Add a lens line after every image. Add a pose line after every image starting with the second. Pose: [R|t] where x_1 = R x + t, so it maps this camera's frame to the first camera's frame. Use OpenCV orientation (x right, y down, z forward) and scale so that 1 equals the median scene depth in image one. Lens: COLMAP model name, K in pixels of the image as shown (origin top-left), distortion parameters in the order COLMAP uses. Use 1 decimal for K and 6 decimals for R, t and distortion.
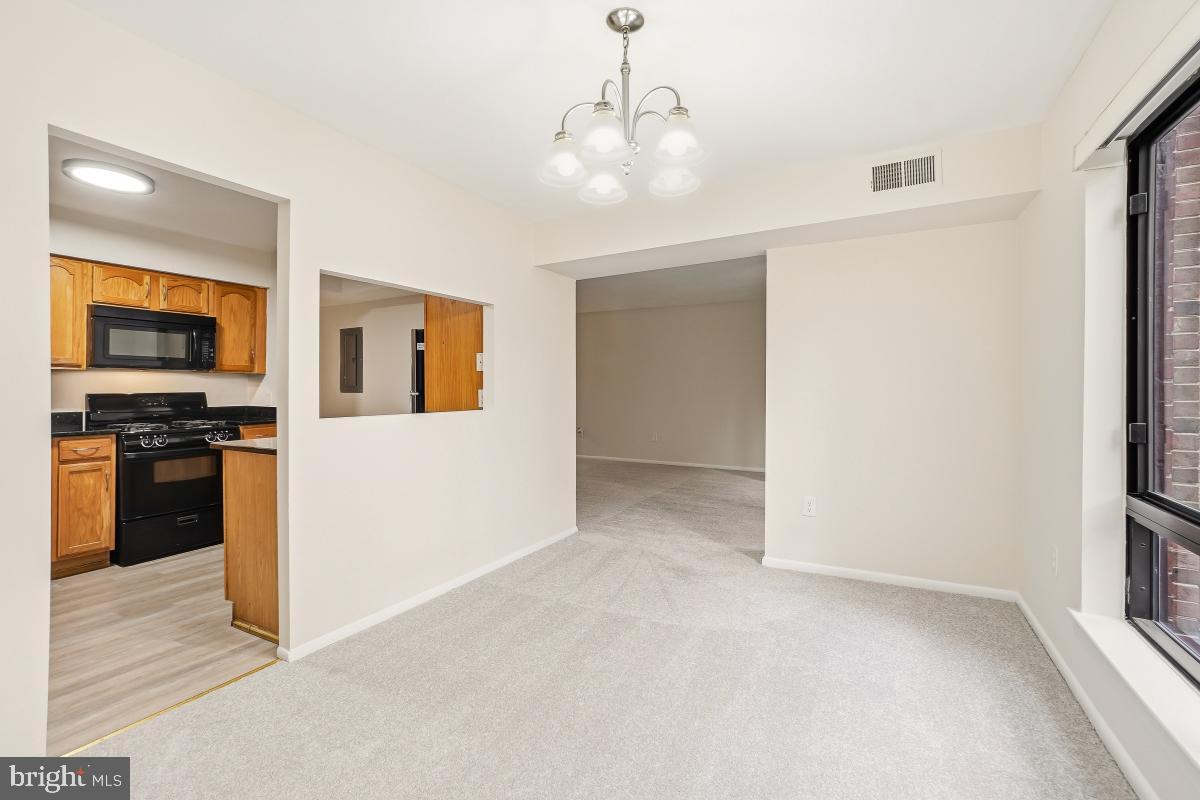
lens RADIAL K [[525.2, 0, 599.1], [0, 525.2, 386.7], [0, 0, 1]] dist [-0.046429, 0.021613]
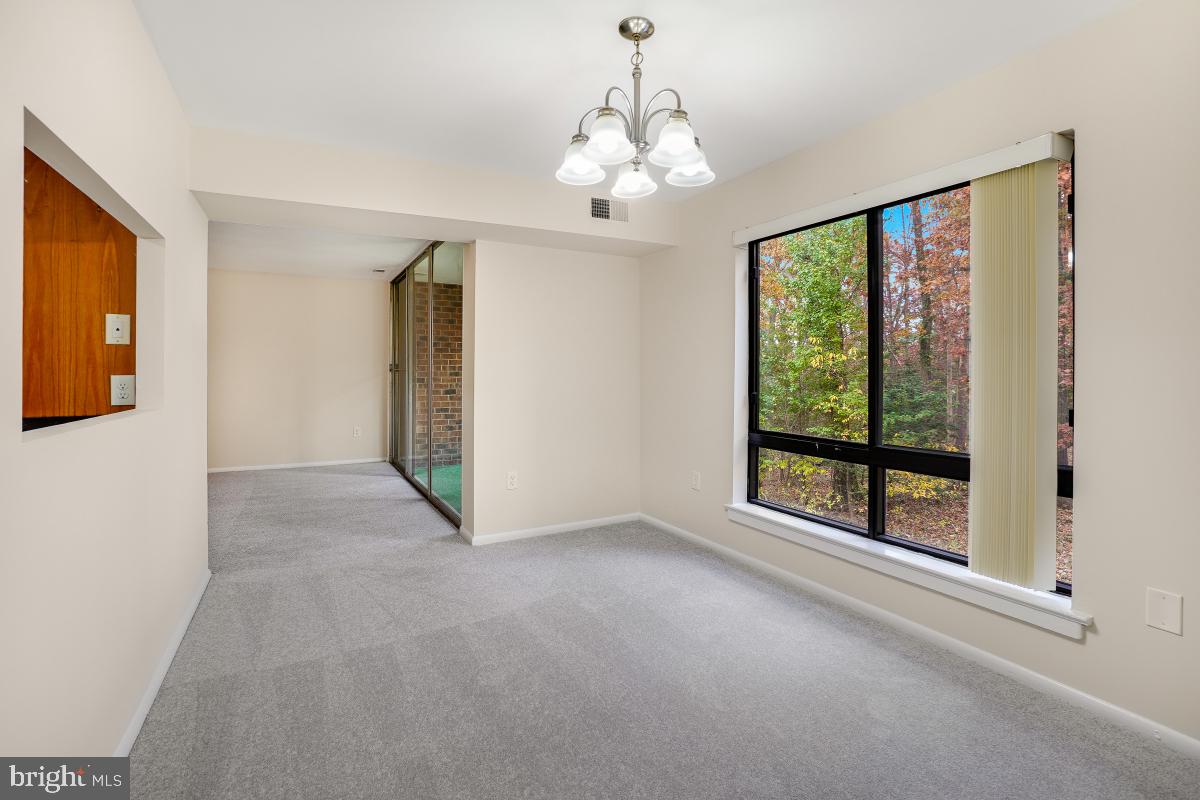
lens RADIAL K [[529.6, 0, 601.0], [0, 529.6, 375.2], [0, 0, 1]] dist [-0.041991, 0.000053]
pose [[0.540521, -0.002553, 0.841326, -0.516614], [-0.004570, 0.999972, 0.005970, -0.001157], [-0.841318, -0.007072, 0.540494, 0.277542]]
